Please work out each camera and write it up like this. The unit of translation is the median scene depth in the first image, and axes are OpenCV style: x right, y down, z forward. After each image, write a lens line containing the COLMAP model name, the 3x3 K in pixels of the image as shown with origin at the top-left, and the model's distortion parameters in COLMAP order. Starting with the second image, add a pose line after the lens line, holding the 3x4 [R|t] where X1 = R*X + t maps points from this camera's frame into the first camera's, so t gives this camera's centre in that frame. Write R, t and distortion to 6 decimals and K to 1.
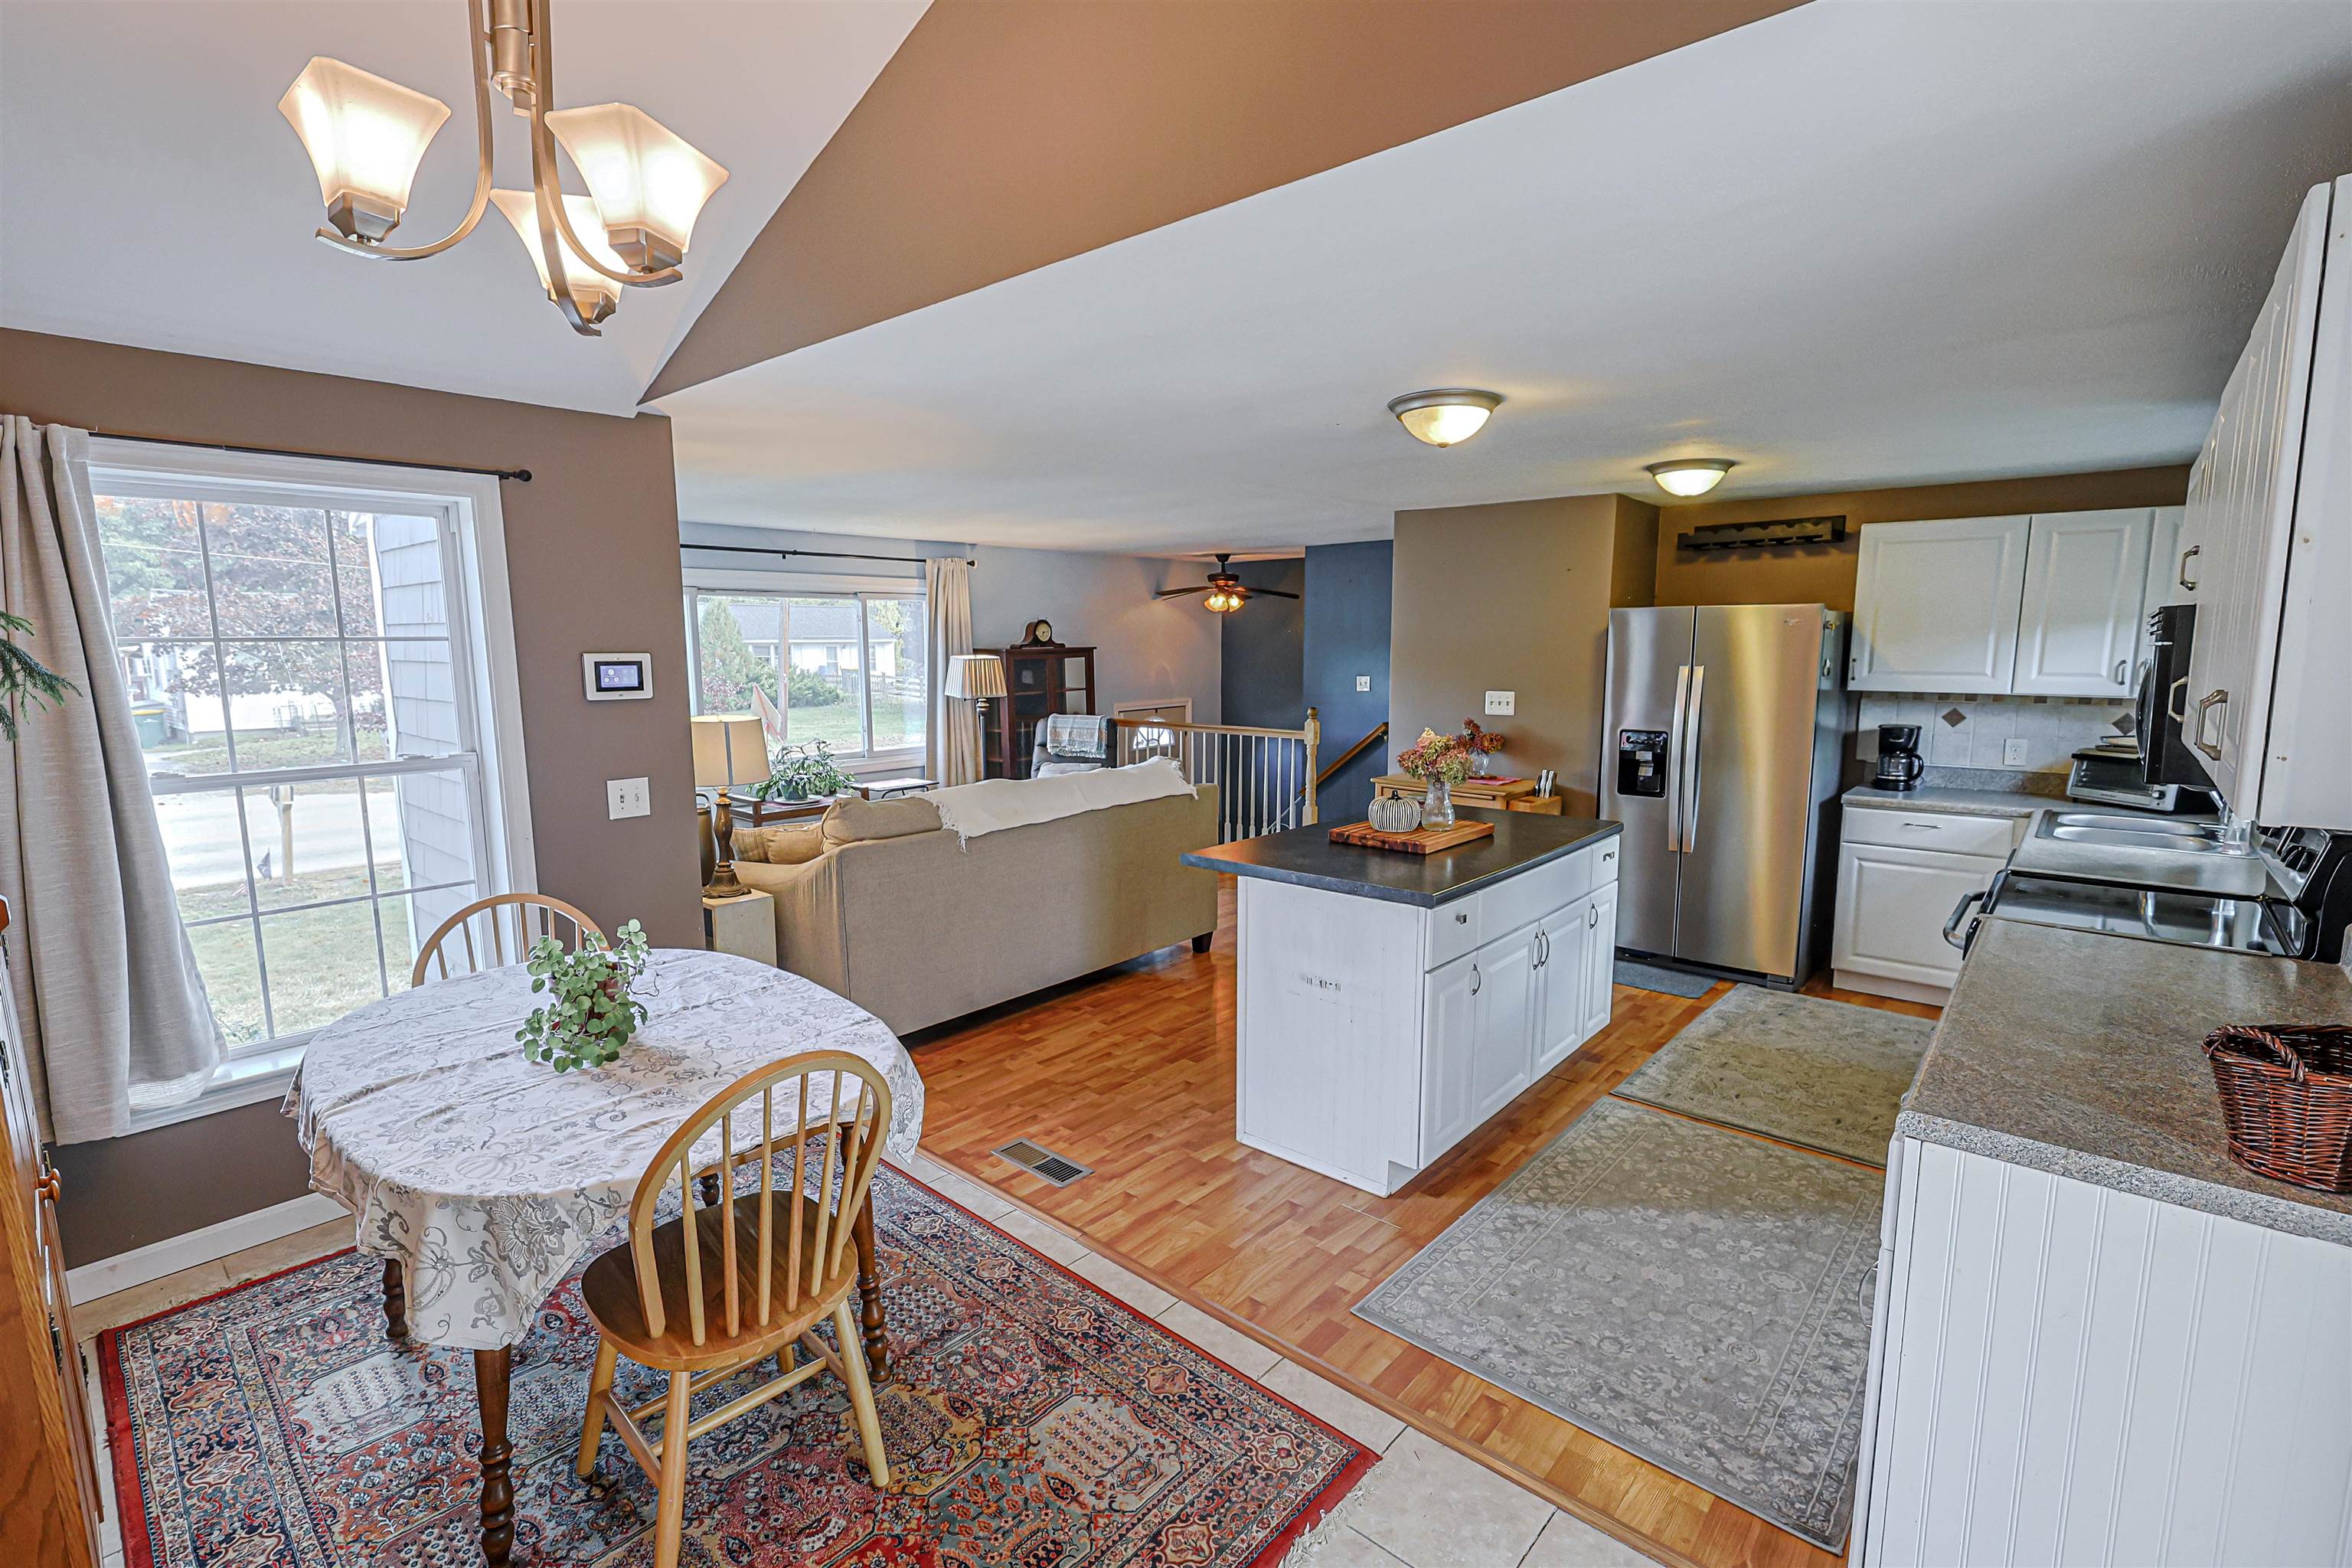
lens RADIAL K [[1052.4, 0, 1161.8], [0, 1052.4, 788.1], [0, 0, 1]] dist [0.001803, -0.001282]
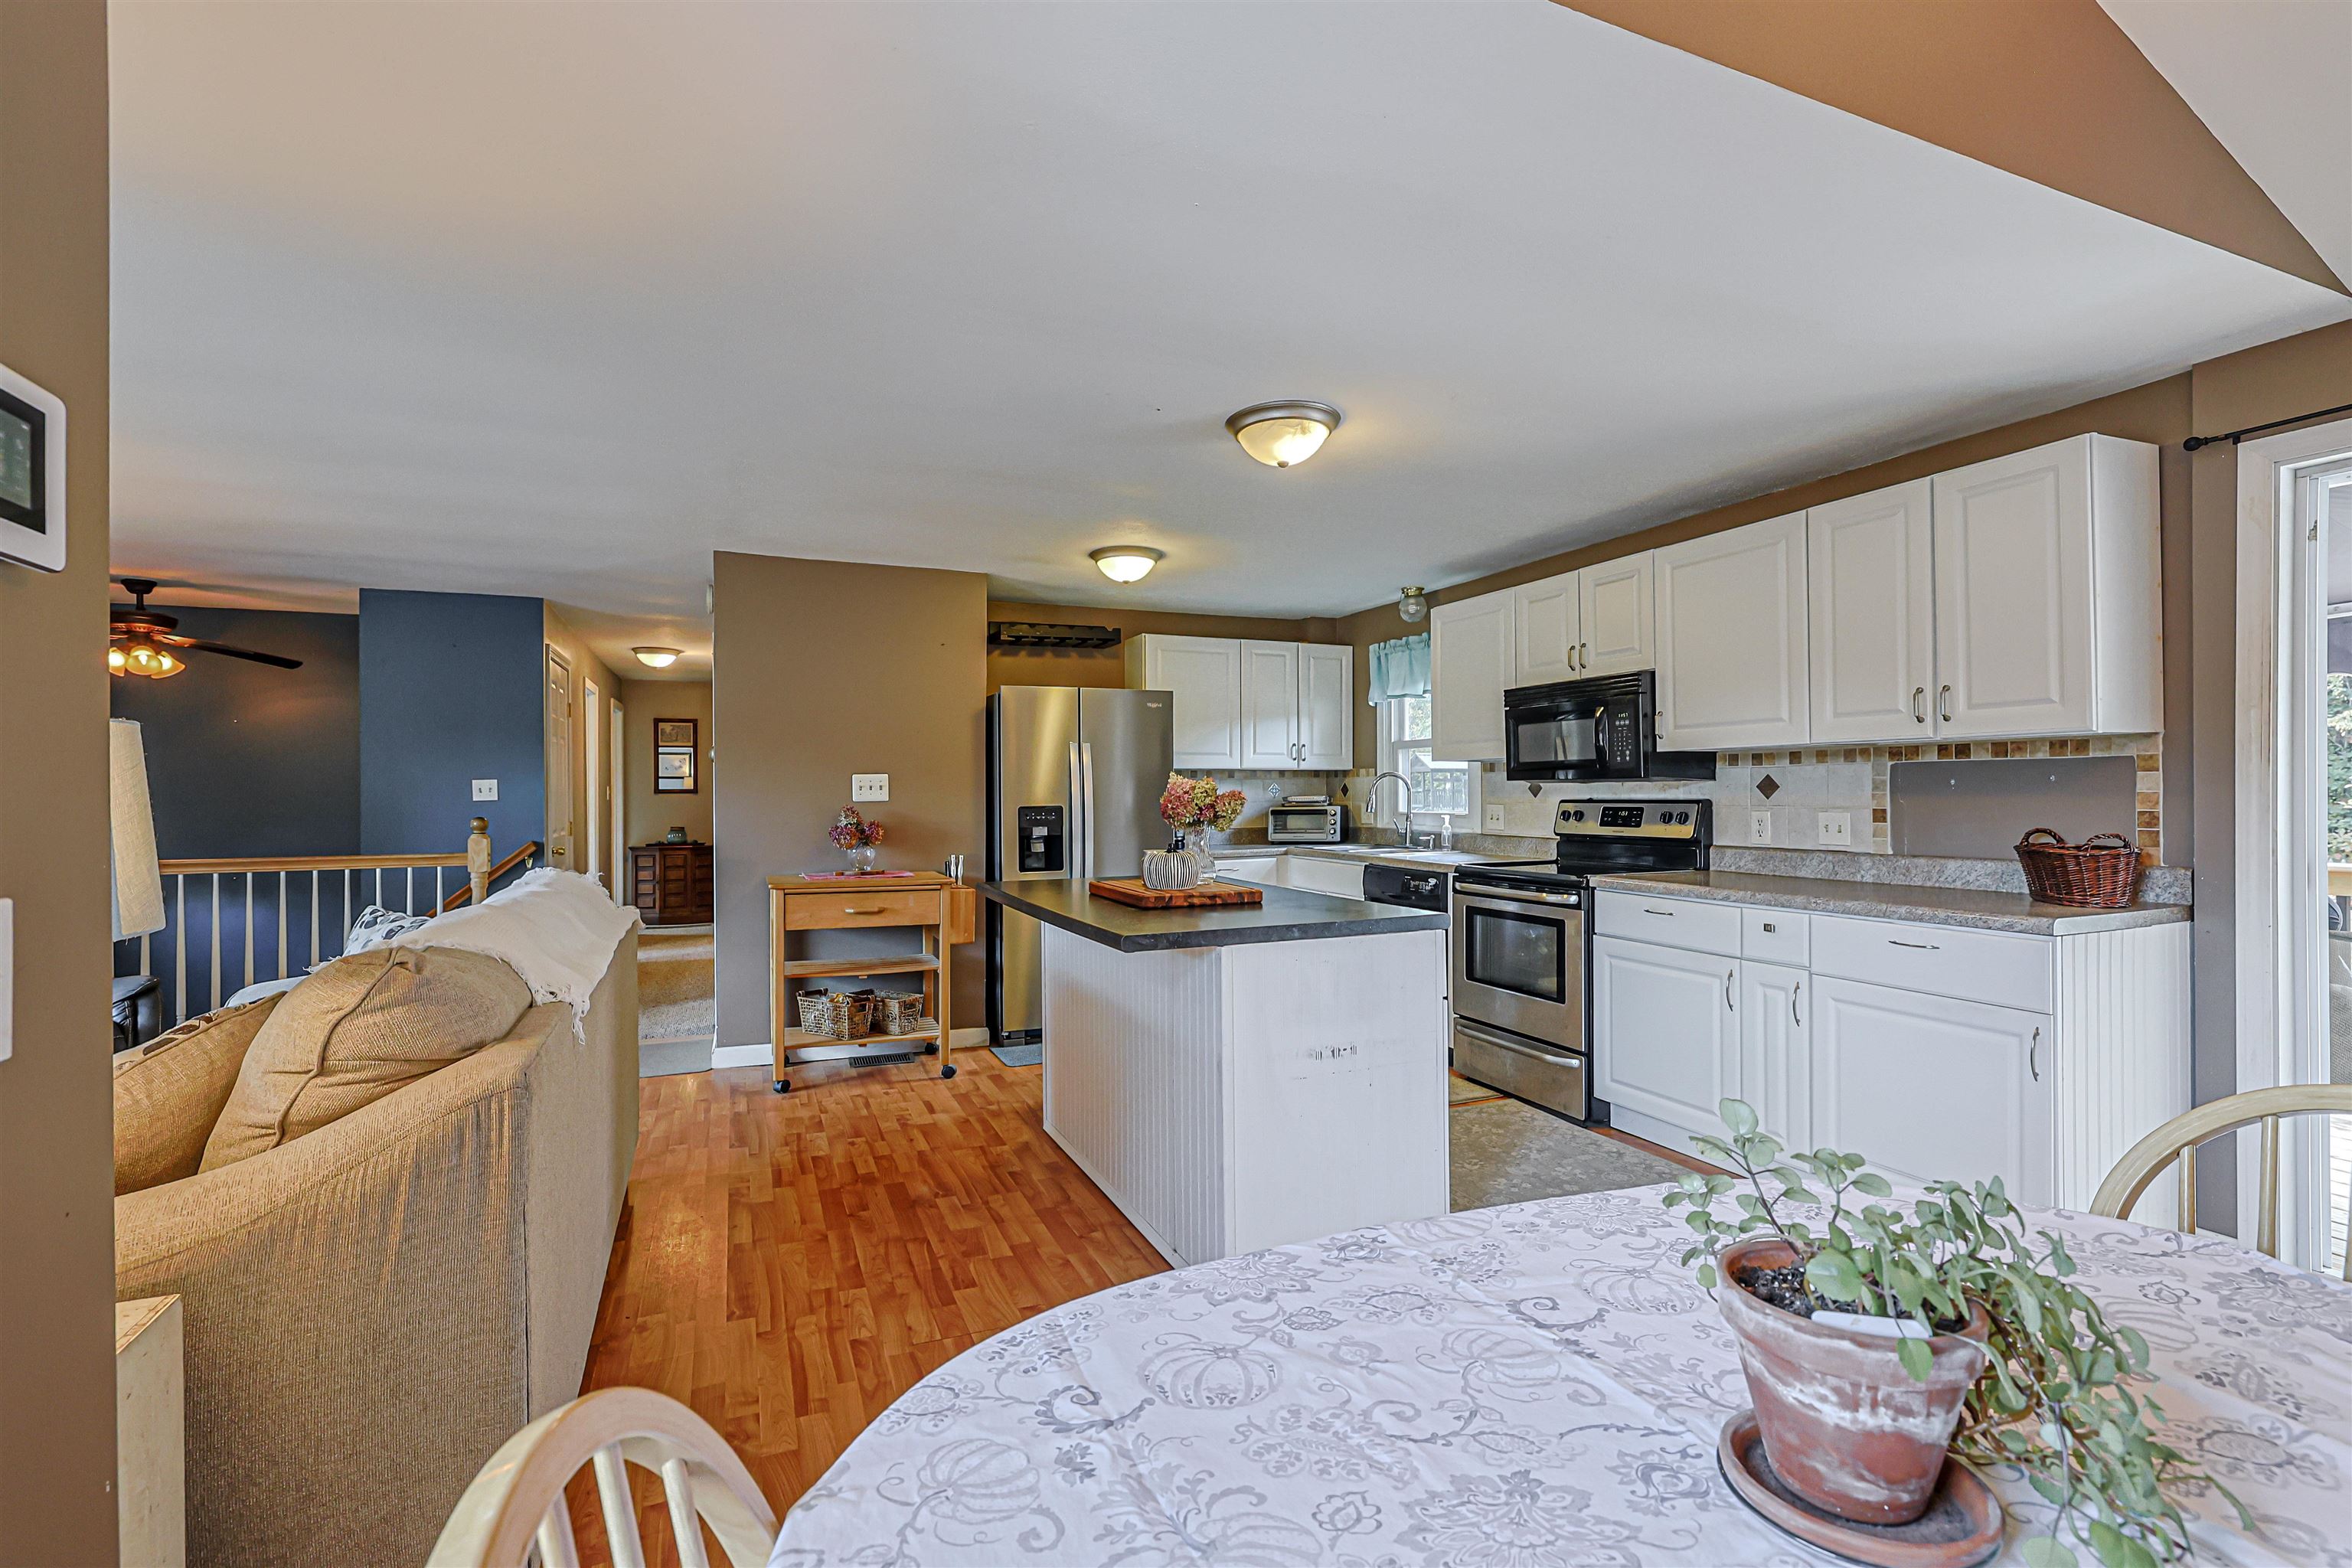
lens RADIAL K [[1052.4, 0, 1179.7], [0, 1052.4, 786.7], [0, 0, 1]] dist [0.001803, -0.001282]
pose [[0.429973, 0.002557, 0.902838, -0.480090], [0.131314, 0.989185, -0.065339, 0.012679], [-0.893241, 0.146649, 0.424988, 0.539306]]
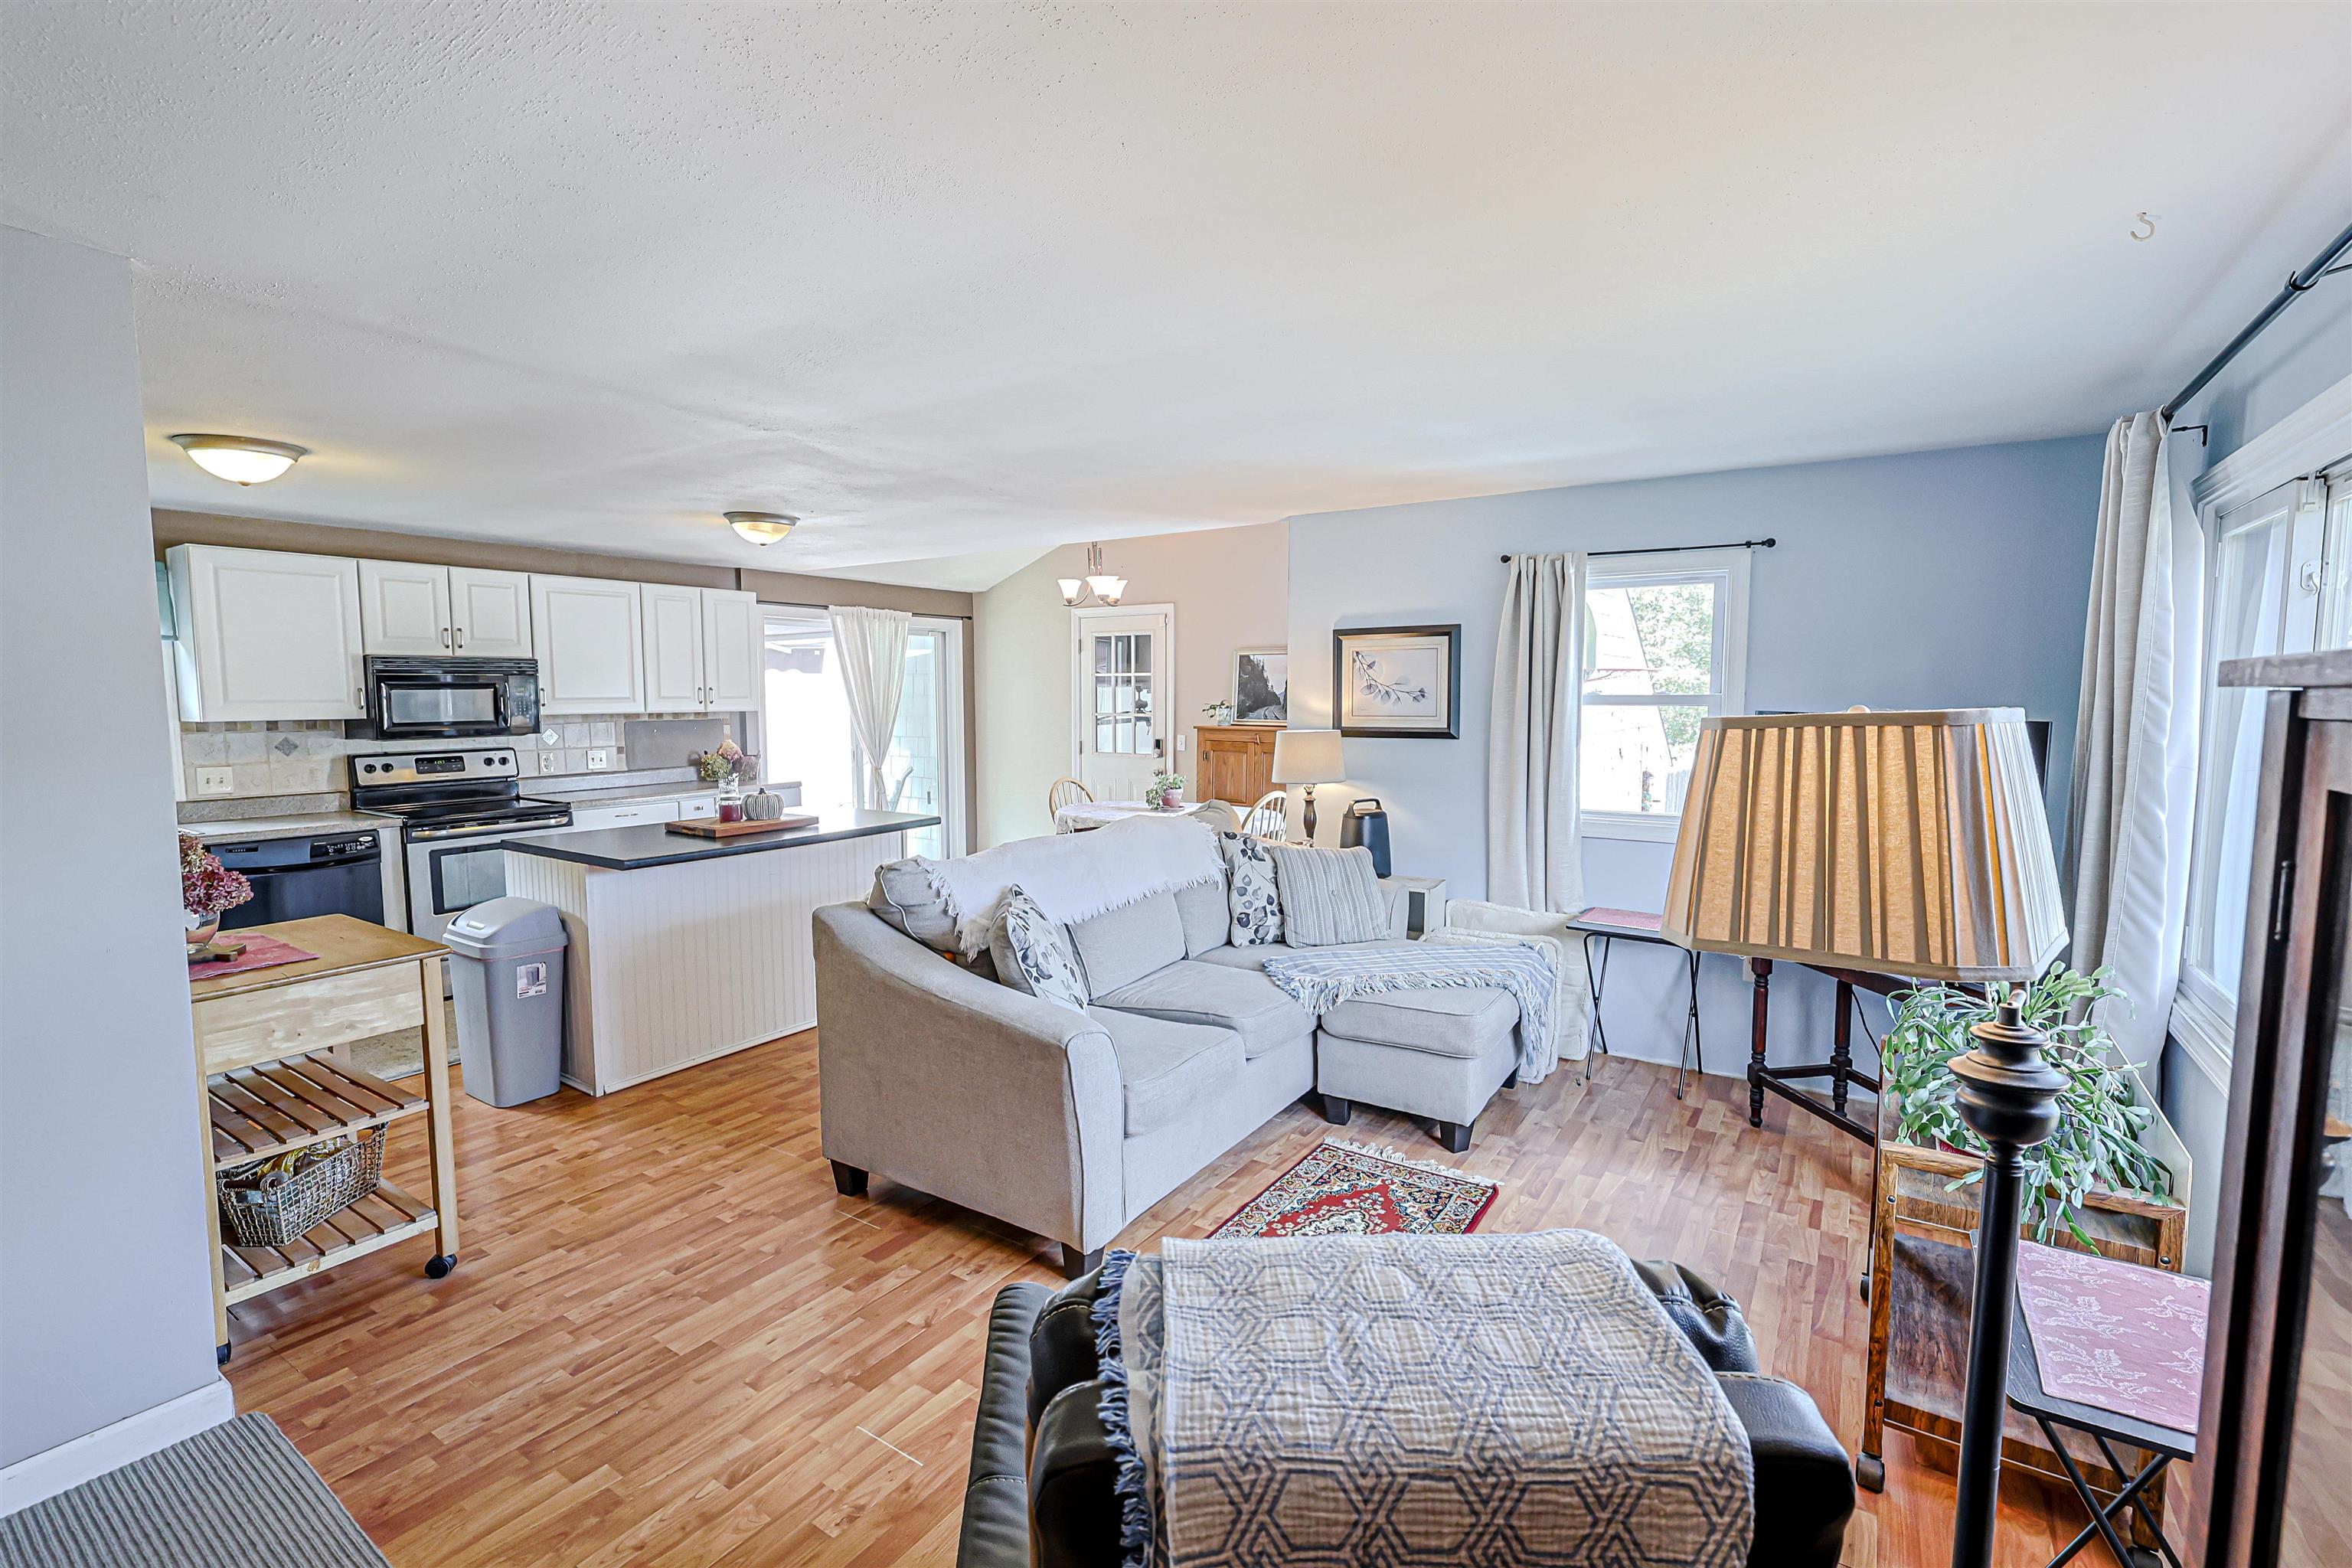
lens RADIAL K [[1052.4, 0, 1168.3], [0, 1052.4, 780.1], [0, 0, 1]] dist [0.001803, -0.001282]
pose [[-0.991010, 0.015218, -0.132921, -0.081113], [-0.015296, 0.974107, 0.225570, -0.258761], [0.132912, 0.225575, -0.965117, 1.979965]]
